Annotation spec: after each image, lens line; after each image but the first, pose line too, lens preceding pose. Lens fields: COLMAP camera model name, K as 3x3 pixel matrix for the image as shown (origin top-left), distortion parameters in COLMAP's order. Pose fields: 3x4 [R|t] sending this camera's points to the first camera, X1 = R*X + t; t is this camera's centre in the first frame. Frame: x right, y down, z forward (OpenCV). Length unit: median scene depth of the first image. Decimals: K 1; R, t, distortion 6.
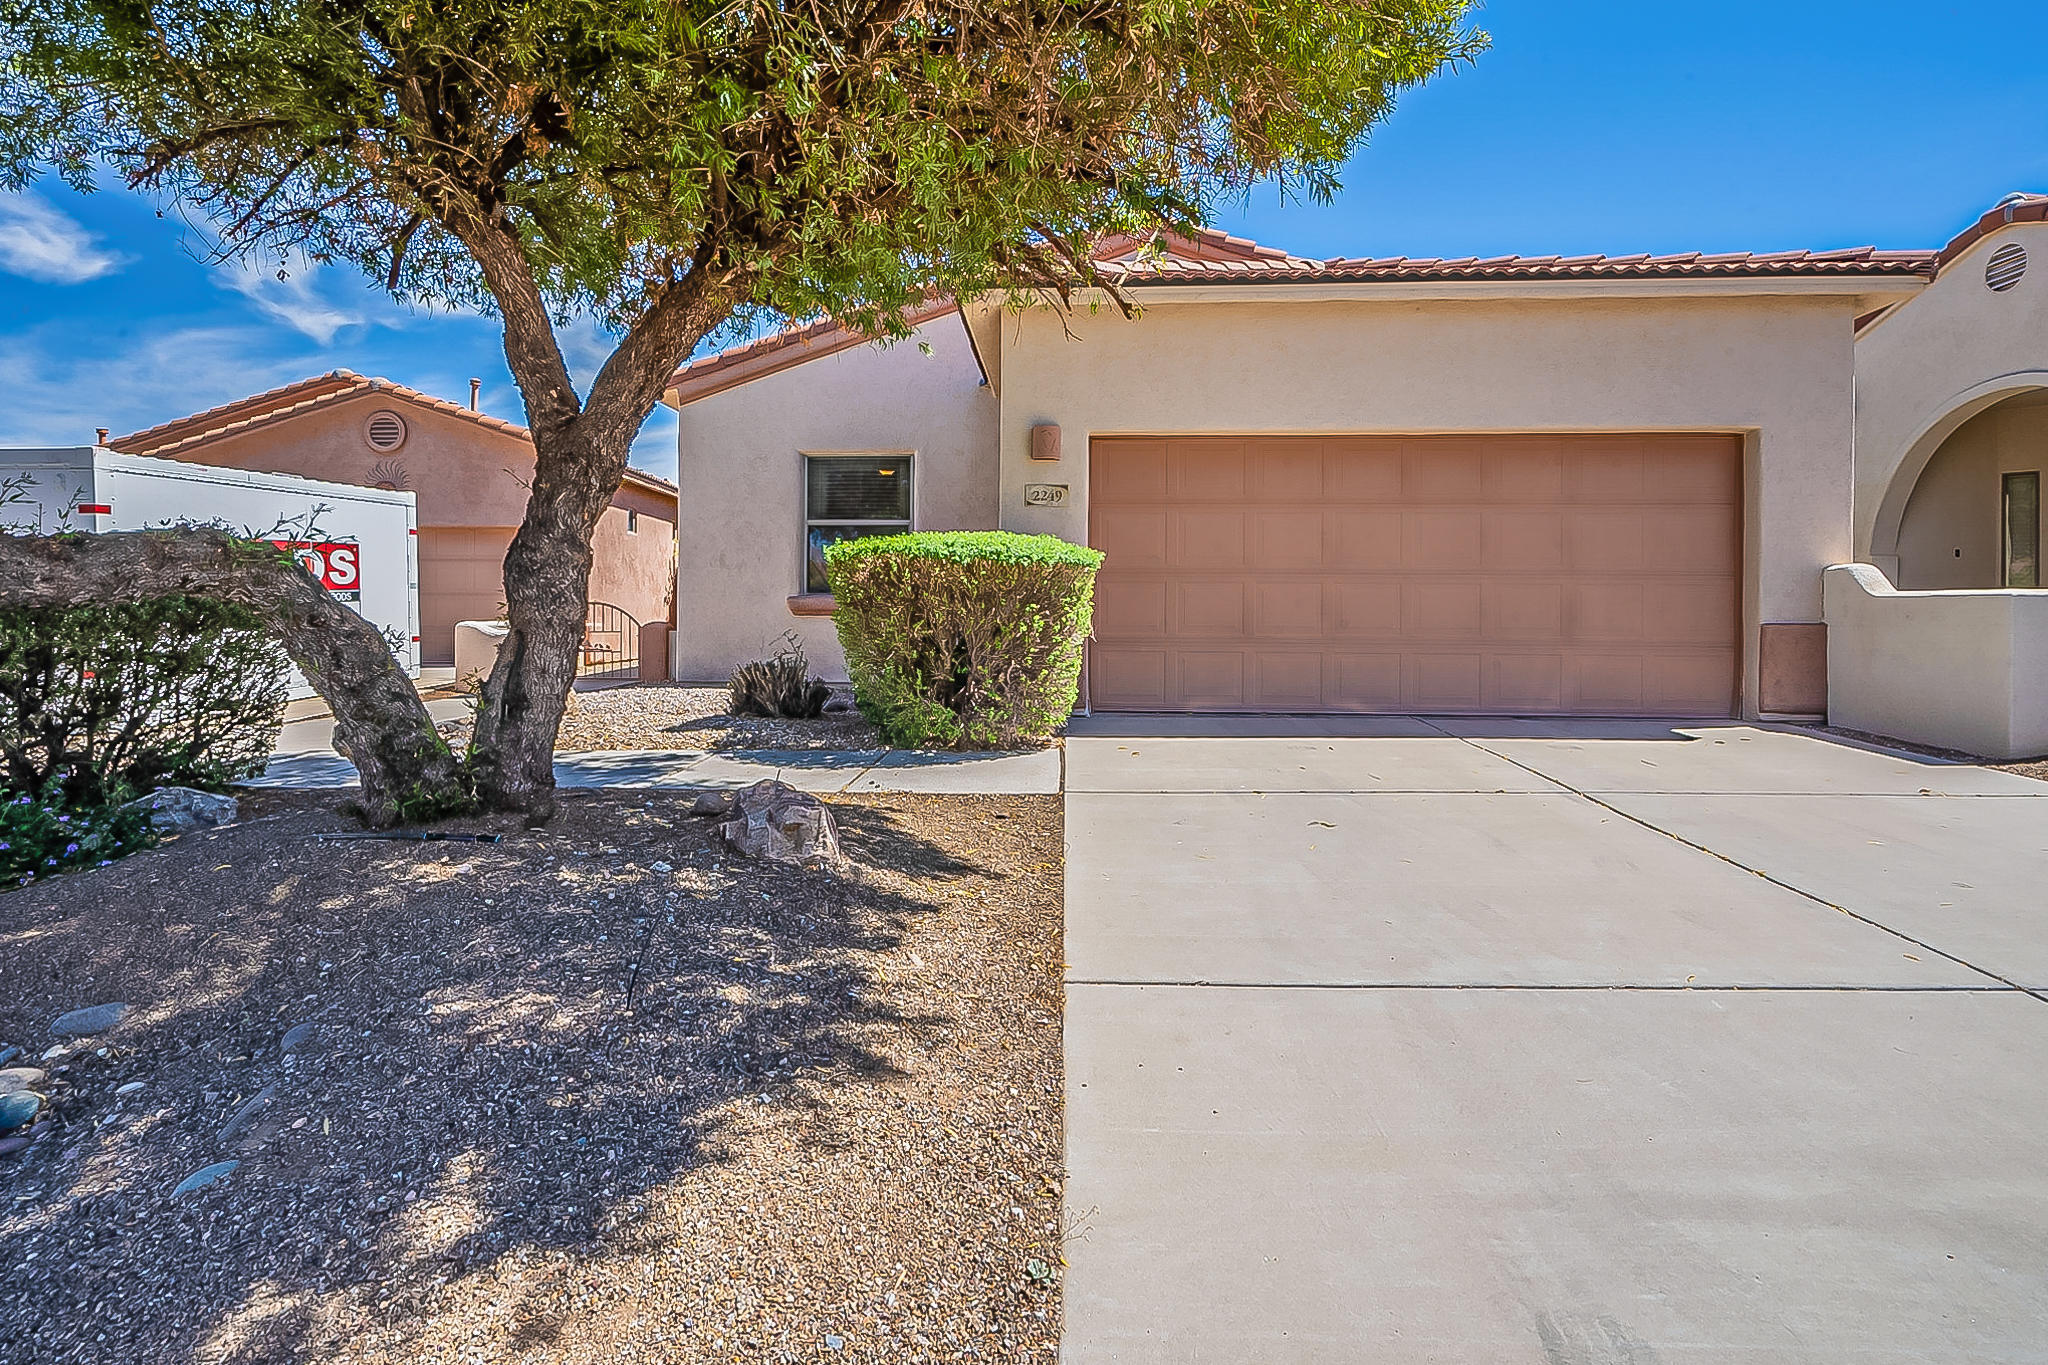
lens RADIAL K [[1011.5, 0, 1024.1], [0, 1011.5, 619.0], [0, 0, 1]] dist [0.000794, -0.000005]
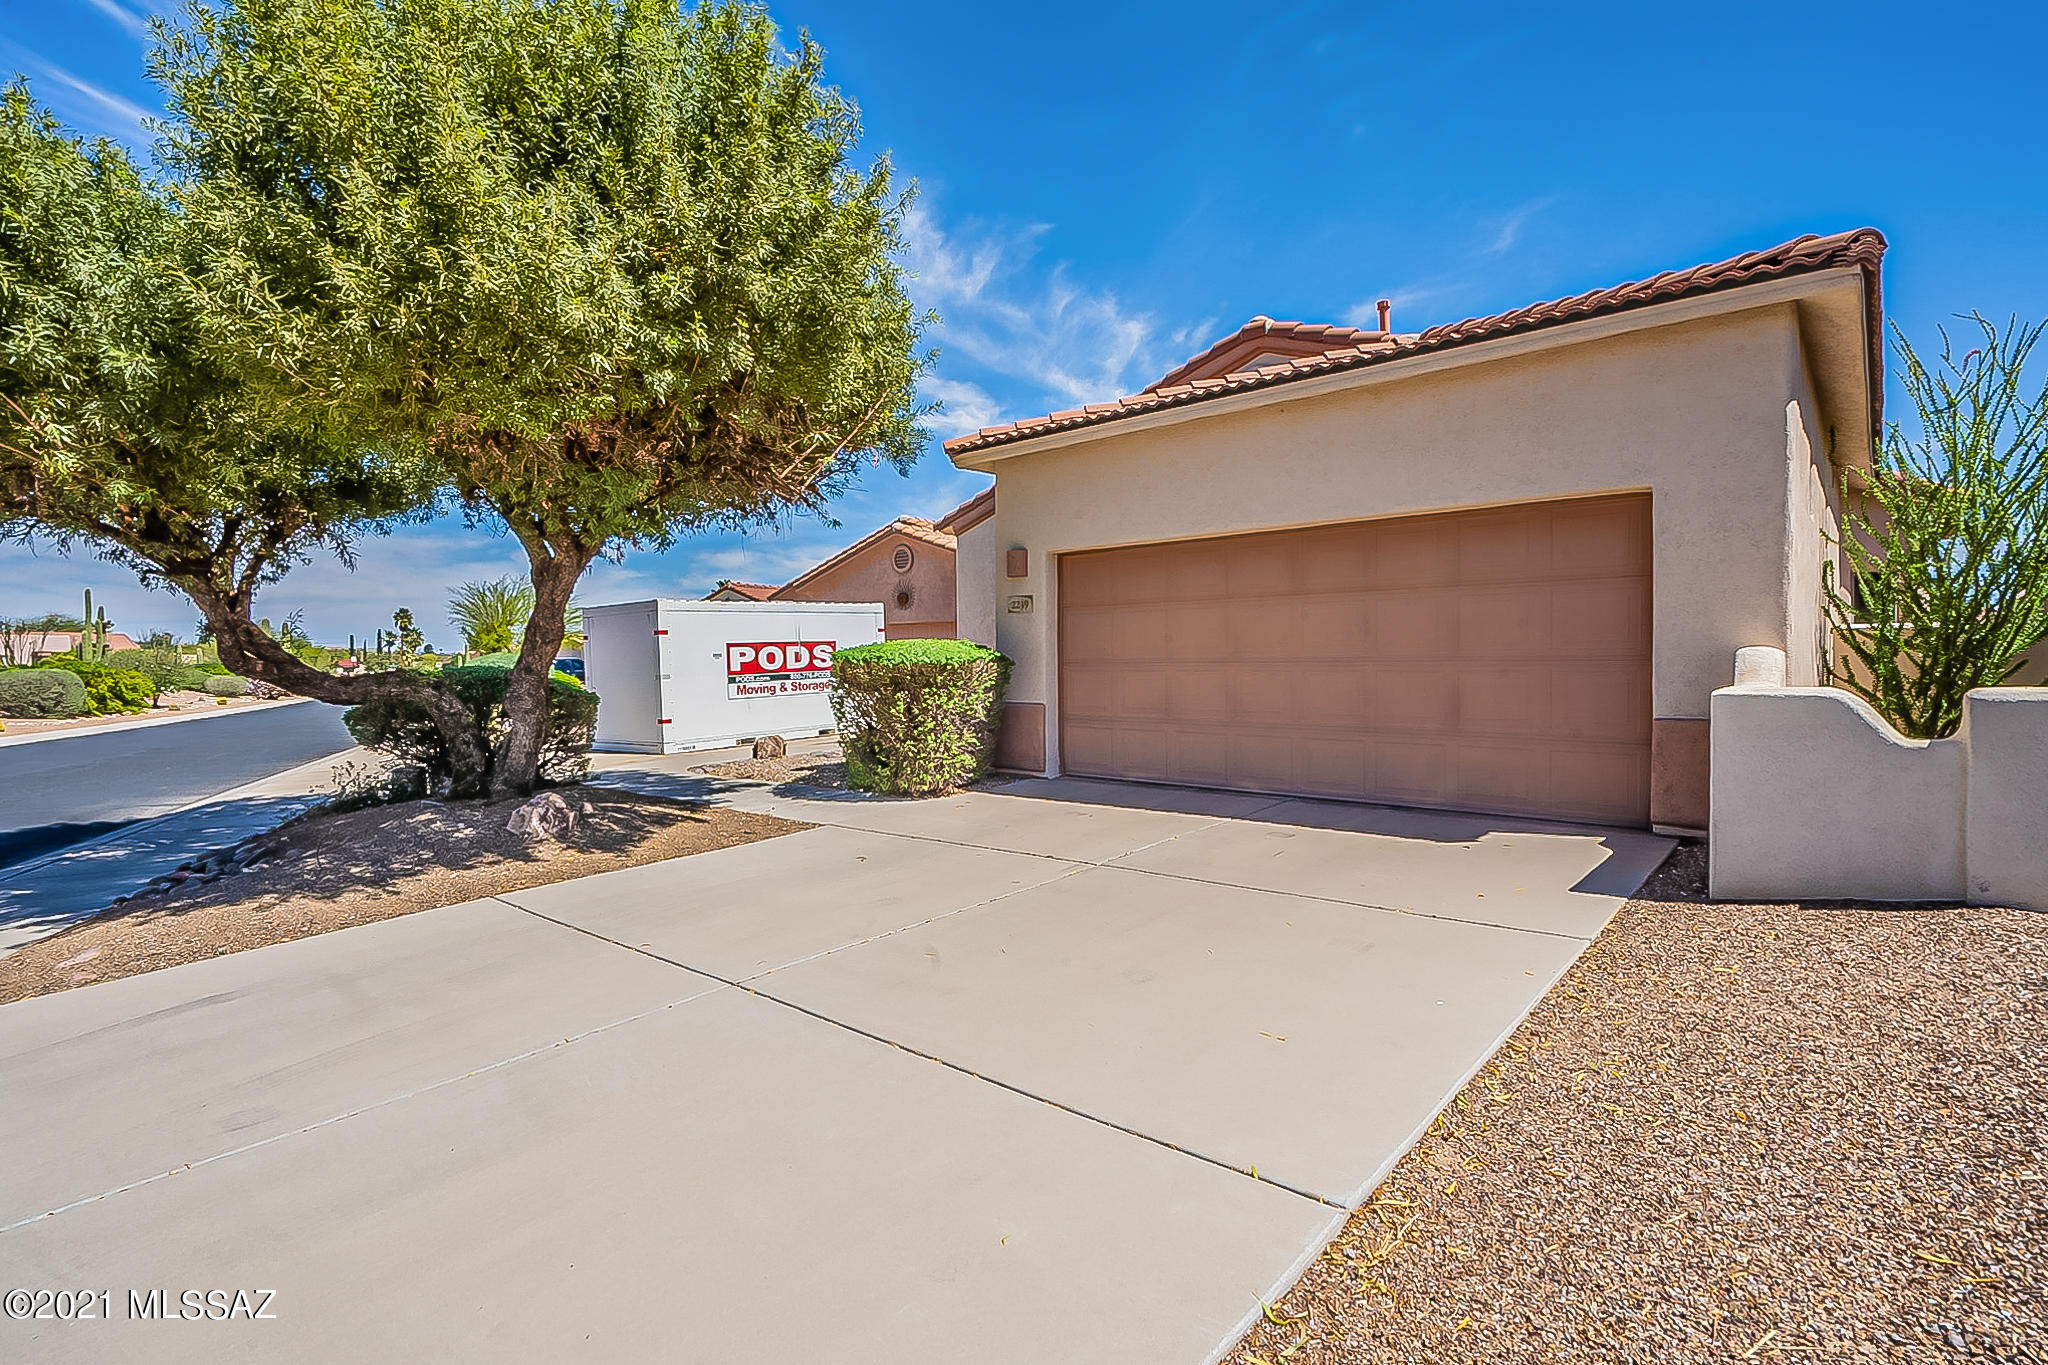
lens RADIAL K [[947.6, 0, 1024.6], [0, 947.6, 684.0], [0, 0, 1]] dist [-0.005989, 0.002611]
pose [[0.791772, 0.001579, -0.610814, 0.750312], [0.004027, 0.999961, 0.007805, -0.030689], [0.610803, -0.008639, 0.791736, 0.054588]]
